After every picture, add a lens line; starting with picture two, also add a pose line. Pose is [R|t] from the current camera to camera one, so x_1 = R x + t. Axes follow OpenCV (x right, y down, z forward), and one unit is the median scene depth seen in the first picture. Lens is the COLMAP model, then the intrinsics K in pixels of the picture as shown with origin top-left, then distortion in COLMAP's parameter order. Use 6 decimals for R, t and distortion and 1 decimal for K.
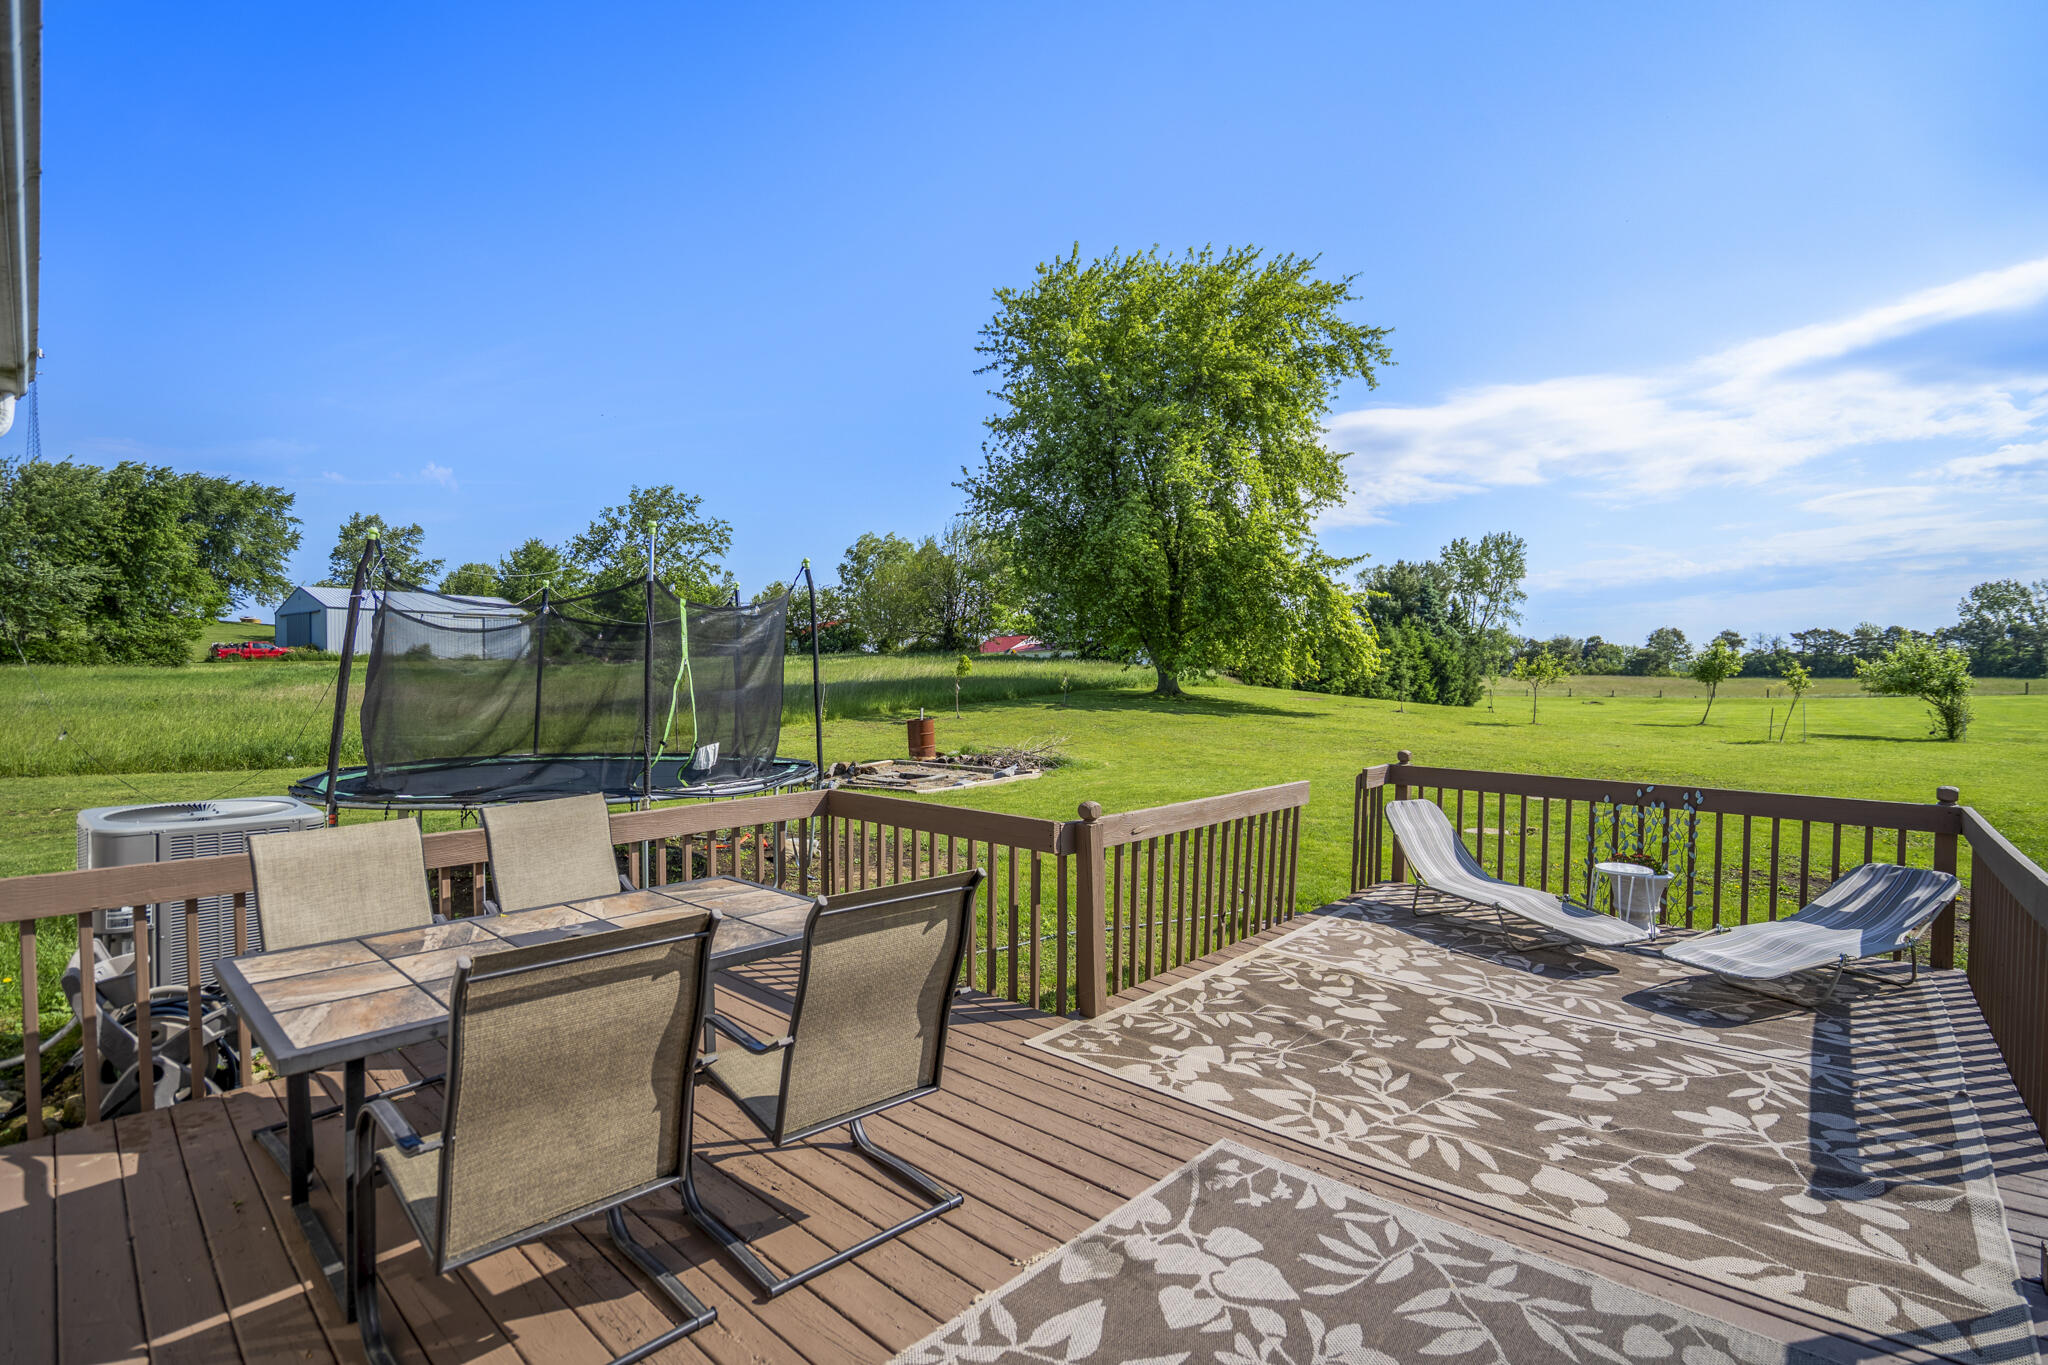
lens RADIAL K [[954.5, 0, 1024.0], [0, 954.5, 682.5], [0, 0, 1]] dist [-0.049775, 0.011017]
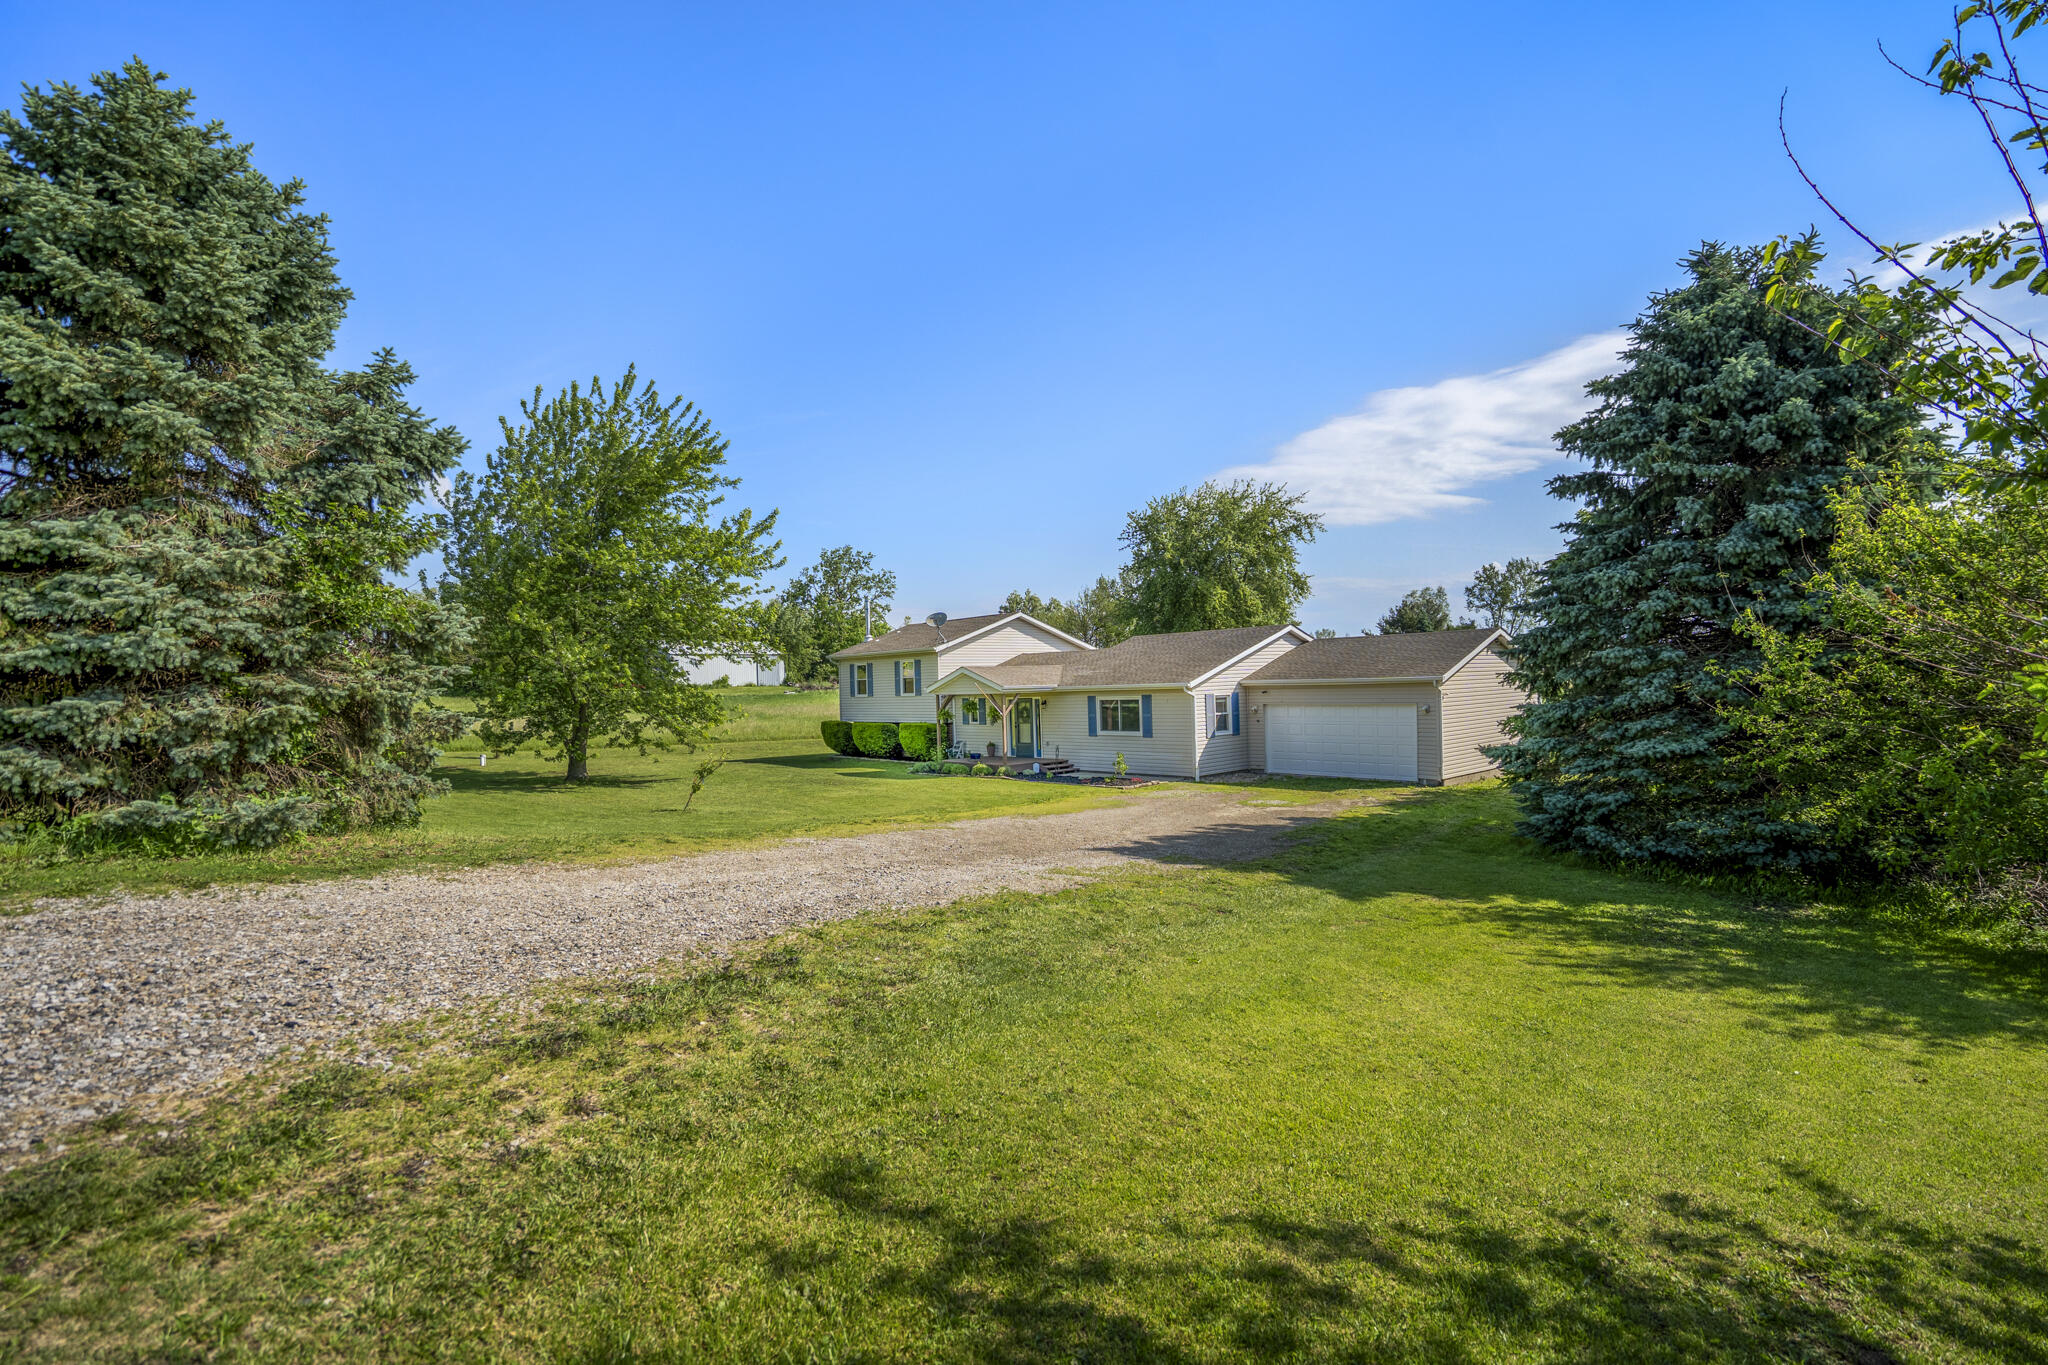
lens RADIAL K [[954.5, 0, 1024.0], [0, 954.5, 682.5], [0, 0, 1]] dist [-0.049775, 0.011017]
pose [[0.992624, -0.036633, -0.115565, -0.006020], [0.035228, 0.999279, -0.014177, -0.001187], [0.116001, 0.010001, 0.993199, -0.235612]]
